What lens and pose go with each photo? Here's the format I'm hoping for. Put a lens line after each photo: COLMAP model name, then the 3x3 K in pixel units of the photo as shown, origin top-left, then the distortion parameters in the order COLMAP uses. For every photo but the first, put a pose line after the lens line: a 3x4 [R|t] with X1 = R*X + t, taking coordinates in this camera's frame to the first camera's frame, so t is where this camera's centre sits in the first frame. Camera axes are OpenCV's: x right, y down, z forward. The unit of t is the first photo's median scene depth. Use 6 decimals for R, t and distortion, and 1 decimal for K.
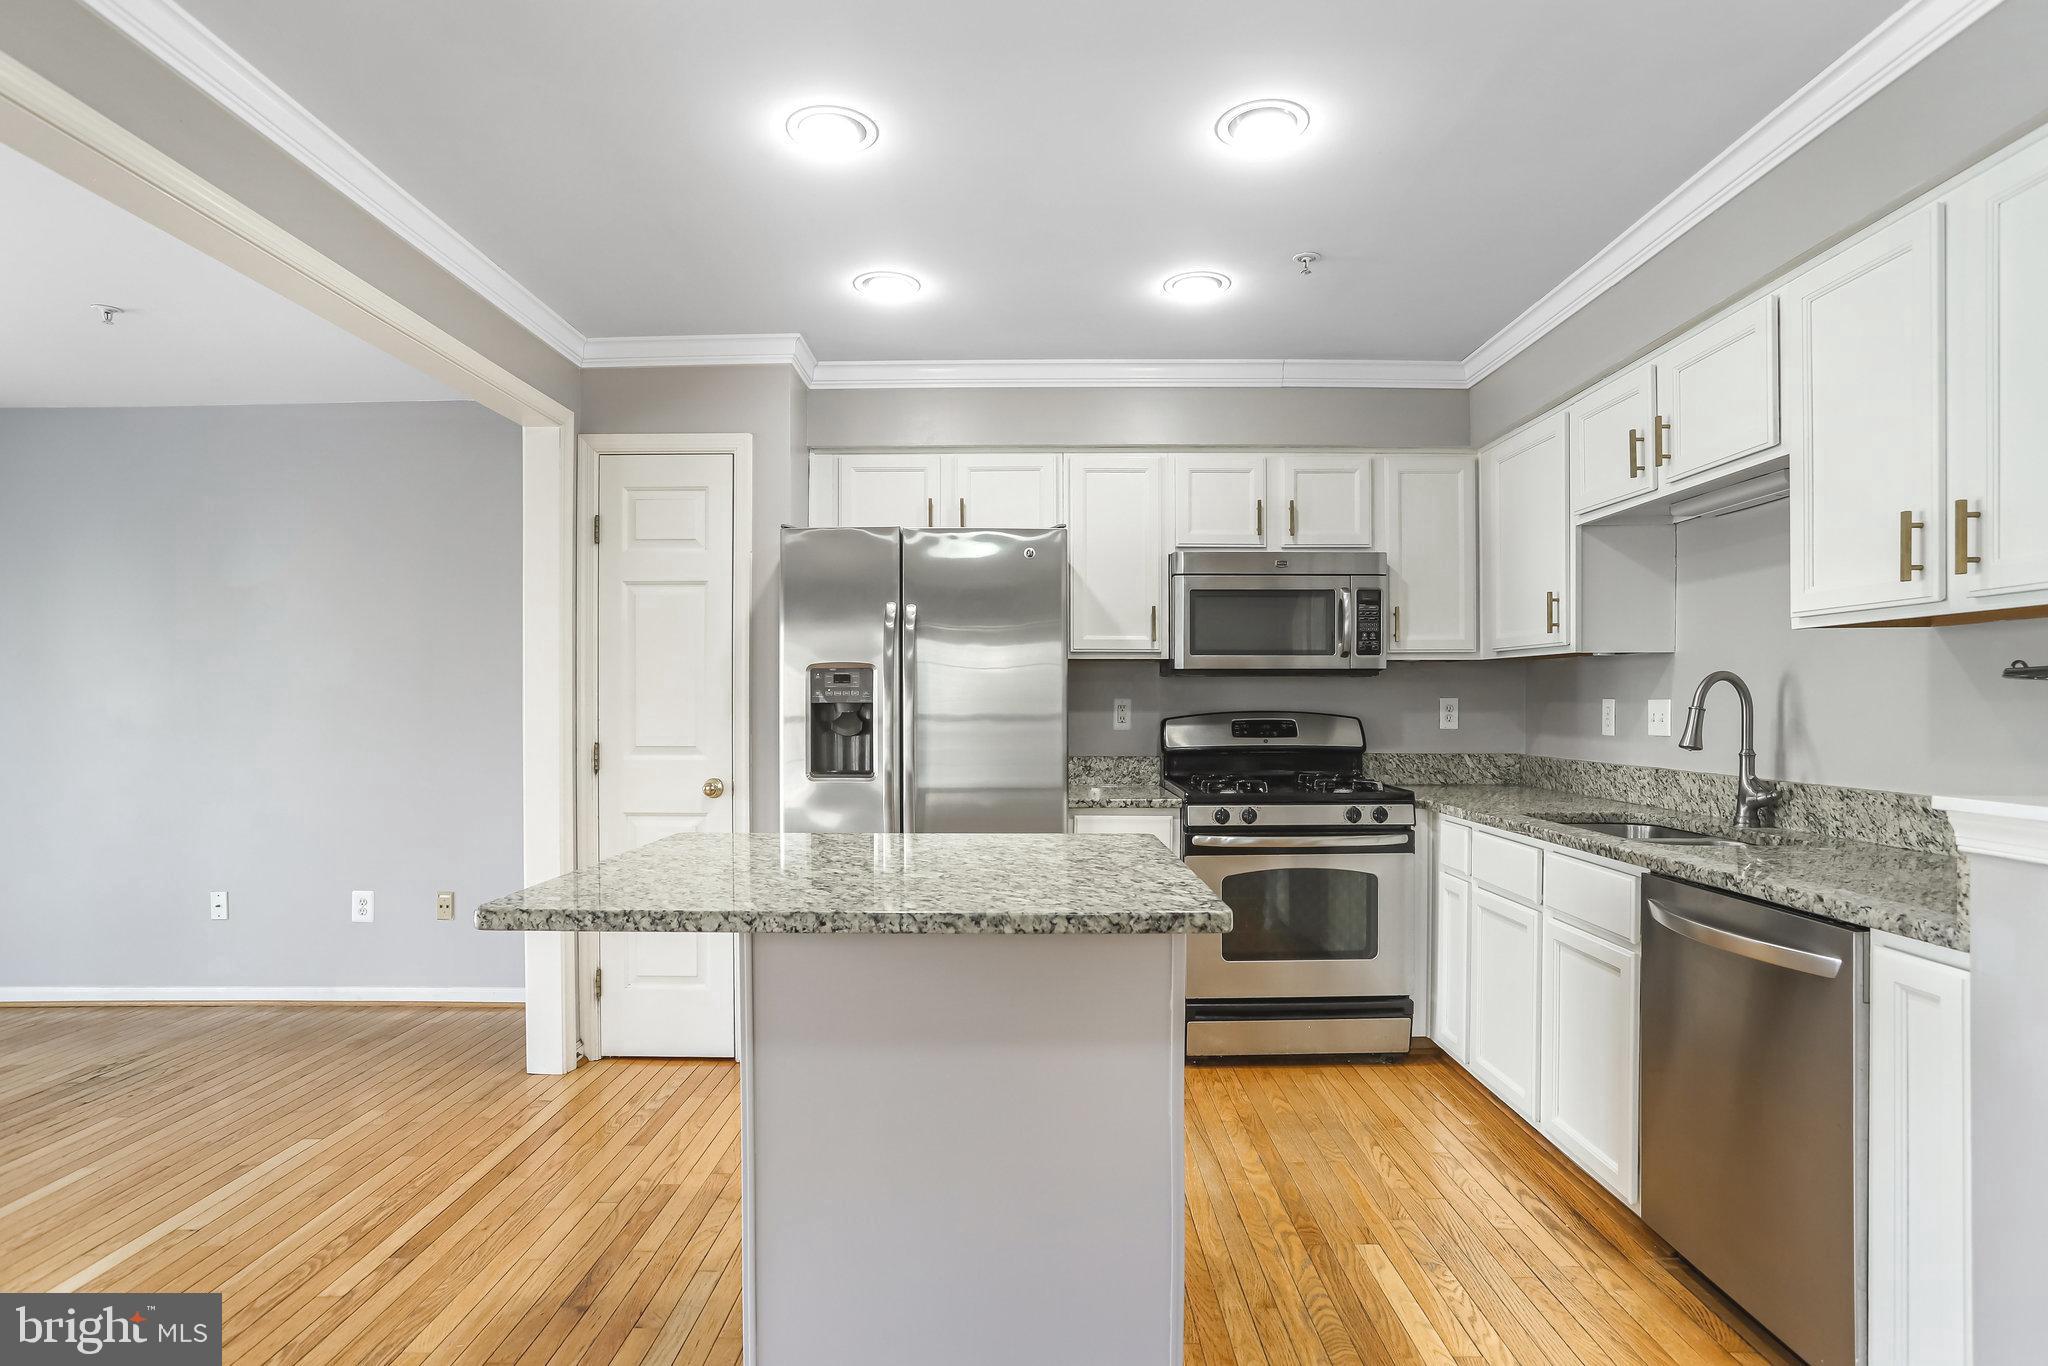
lens RADIAL K [[1067.4, 0, 1030.8], [0, 1067.4, 731.3], [0, 0, 1]] dist [-0.073645, 0.041280]
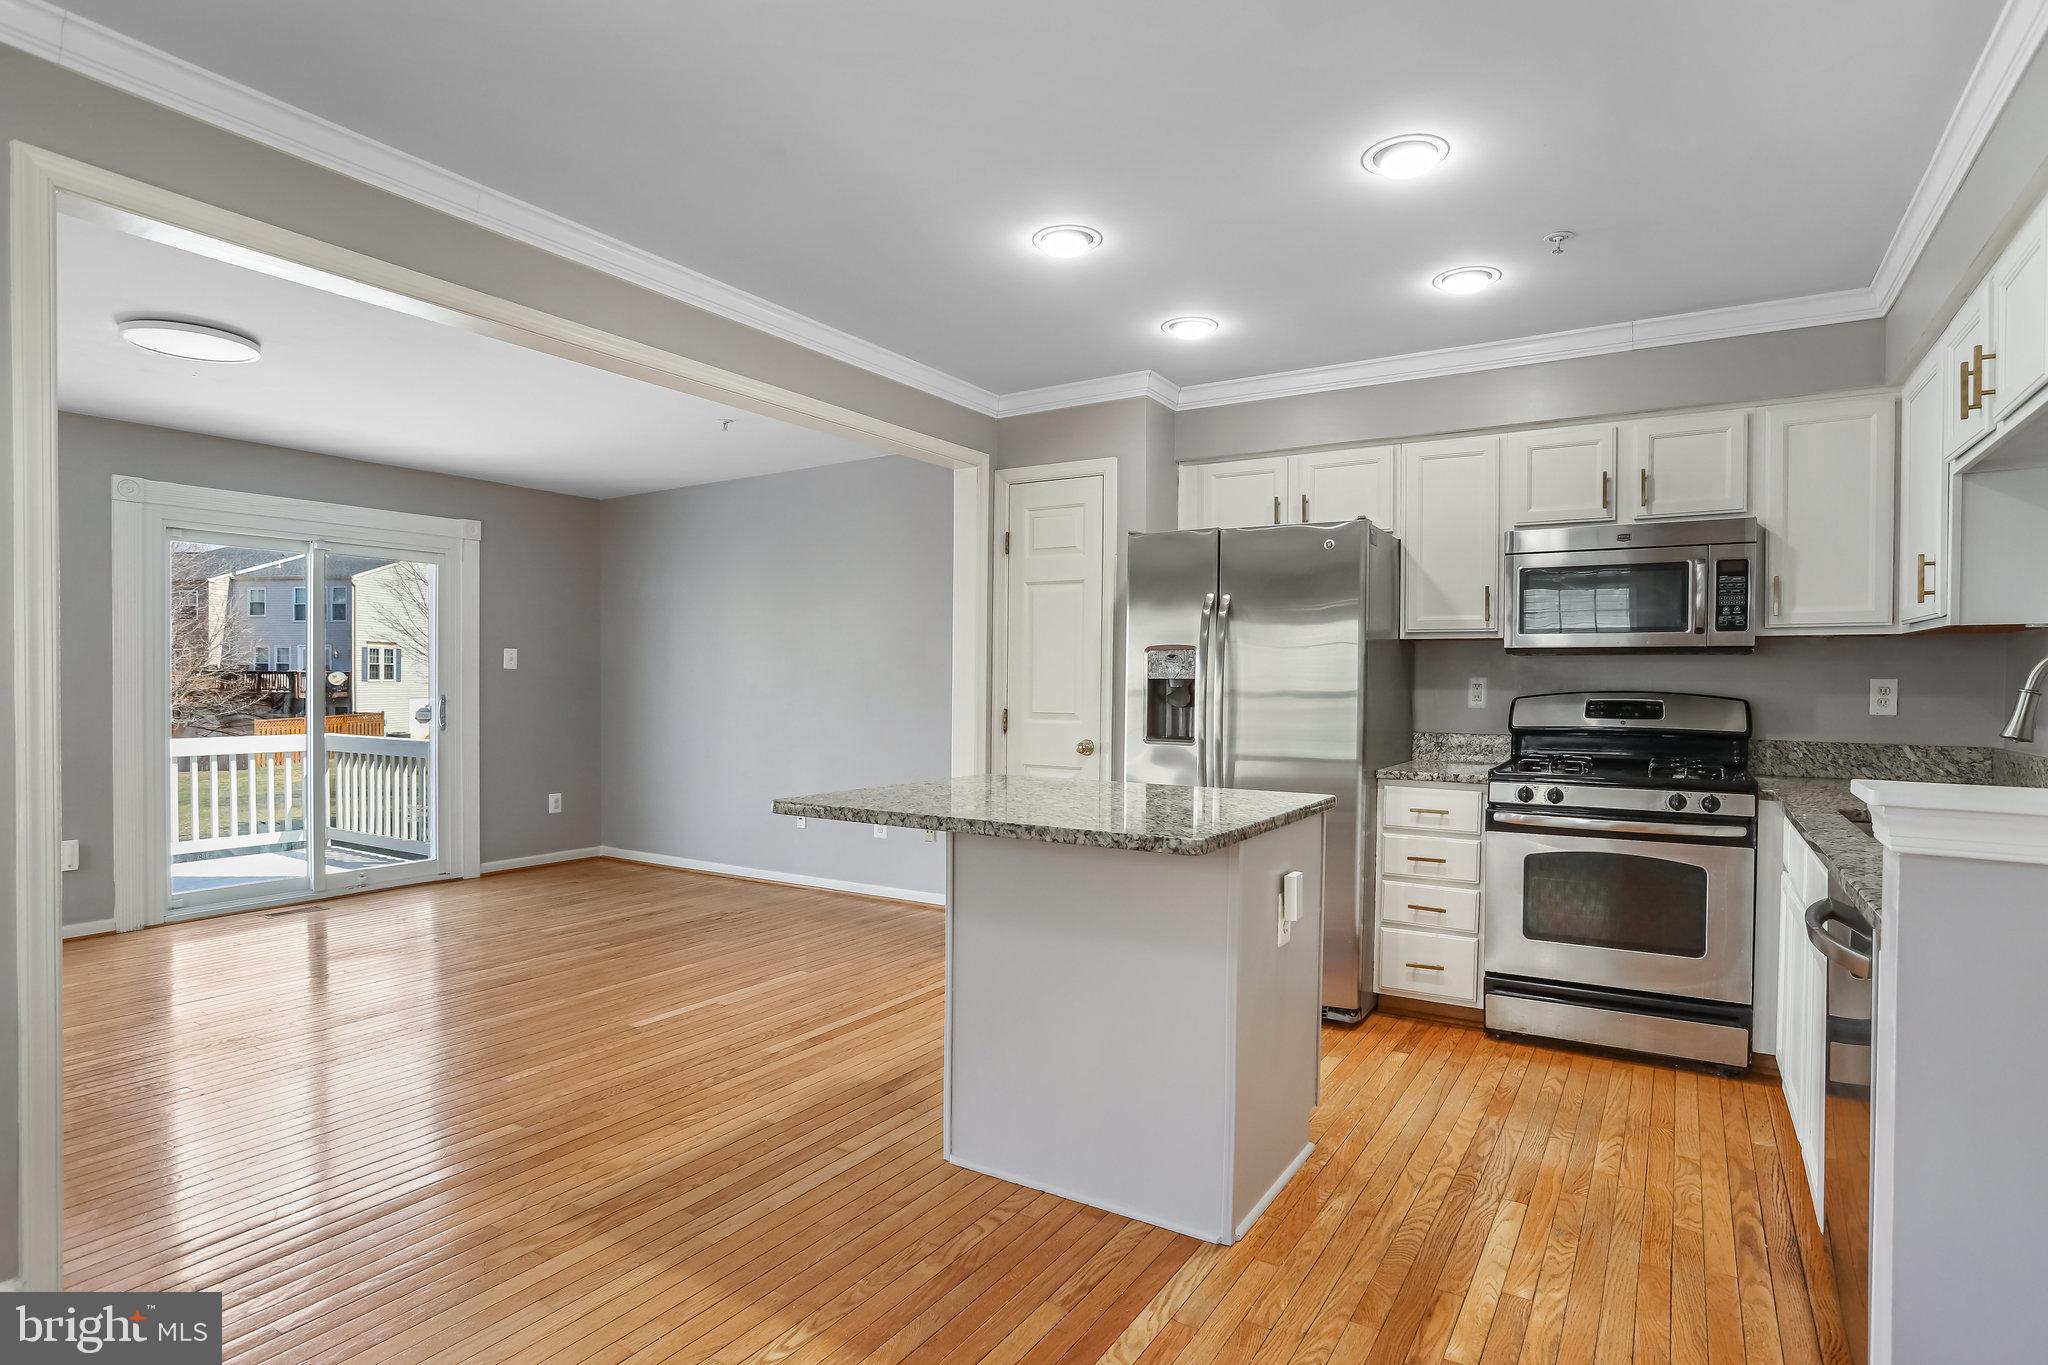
lens RADIAL K [[1067.4, 0, 1030.8], [0, 1067.4, 730.8], [0, 0, 1]] dist [-0.073645, 0.041280]
pose [[0.846520, 0.030980, -0.531455, 0.310235], [-0.020518, 0.999462, 0.025579, 0.003748], [0.531962, -0.010749, 0.846700, -0.089663]]
